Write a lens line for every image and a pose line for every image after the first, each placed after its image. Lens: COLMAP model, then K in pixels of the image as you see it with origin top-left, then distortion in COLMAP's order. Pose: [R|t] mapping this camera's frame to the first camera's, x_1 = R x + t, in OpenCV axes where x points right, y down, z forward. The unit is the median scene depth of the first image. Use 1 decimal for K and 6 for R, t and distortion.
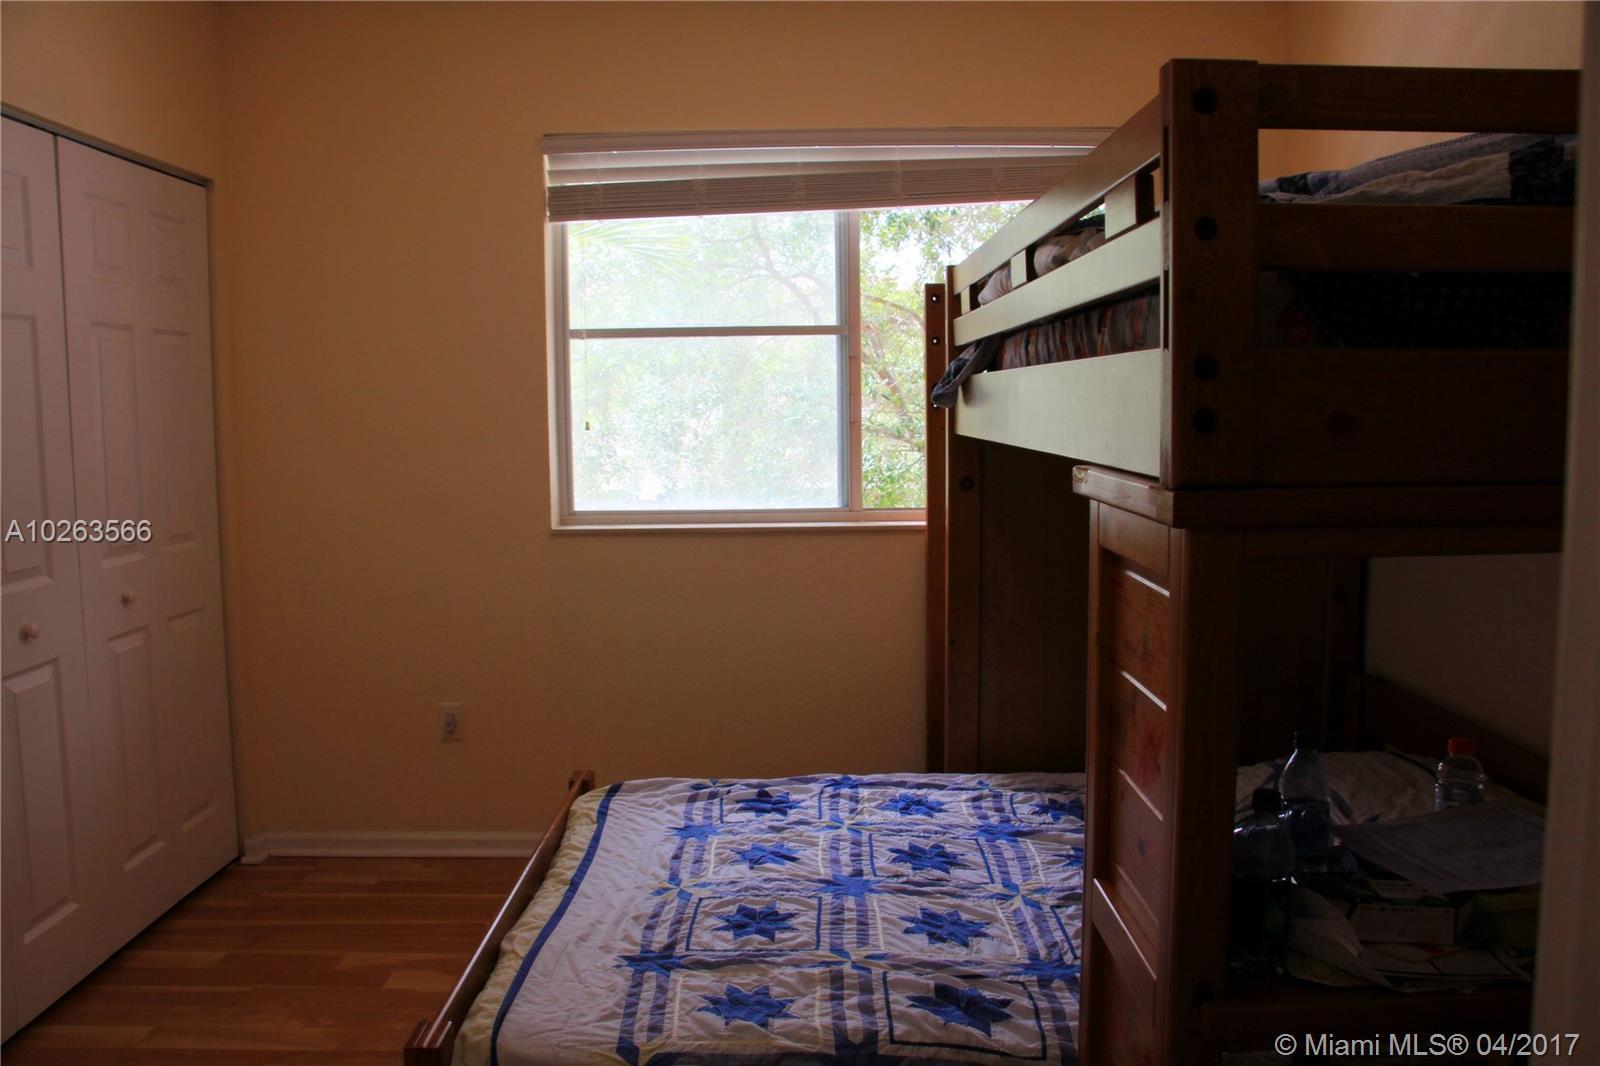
lens RADIAL K [[1345.1, 0, 800.0], [0, 1345.1, 533.0], [0, 0, 1]] dist [-0.170607, -0.000700]
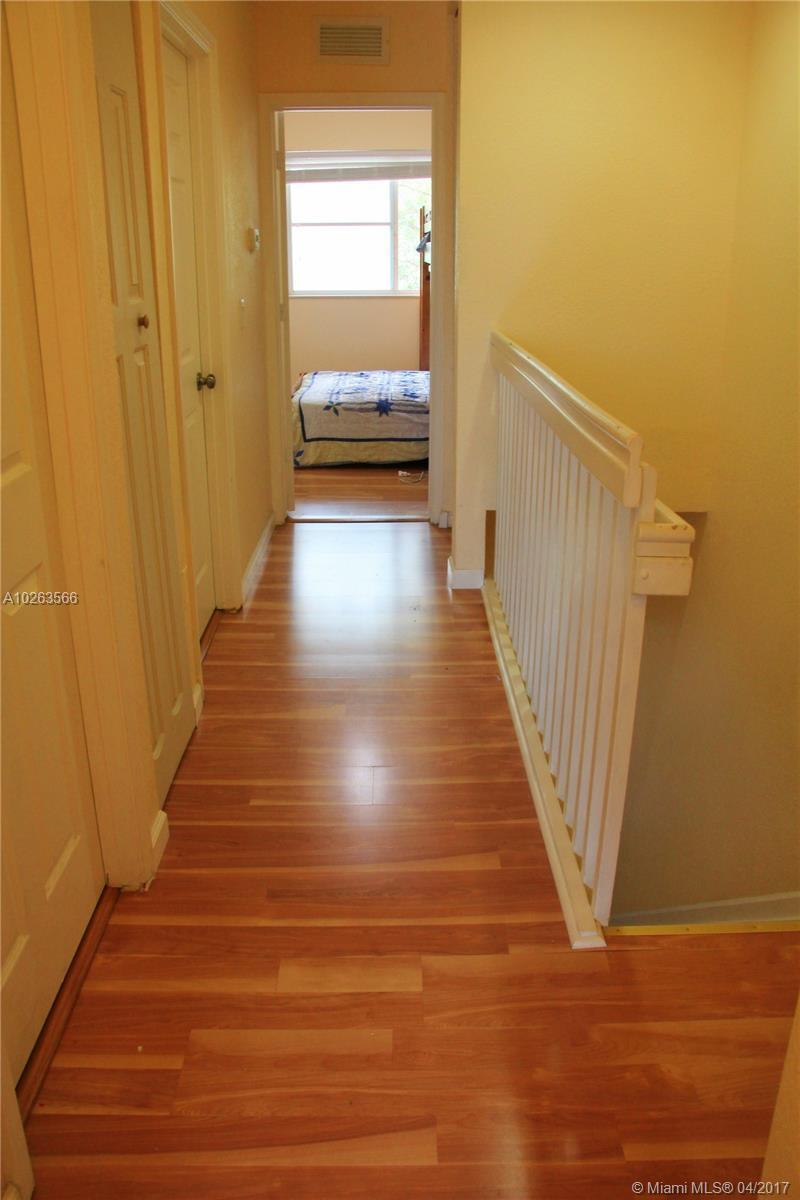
lens RADIAL K [[1008.8, 0, 400.0], [0, 1008.8, 600.0], [0, 0, 1]] dist [-0.170607, -0.000700]
pose [[0.999908, 0.005144, 0.012583, 0.036154], [-0.008048, 0.970009, 0.242938, 0.134598], [-0.010956, -0.243016, 0.969960, -1.455791]]
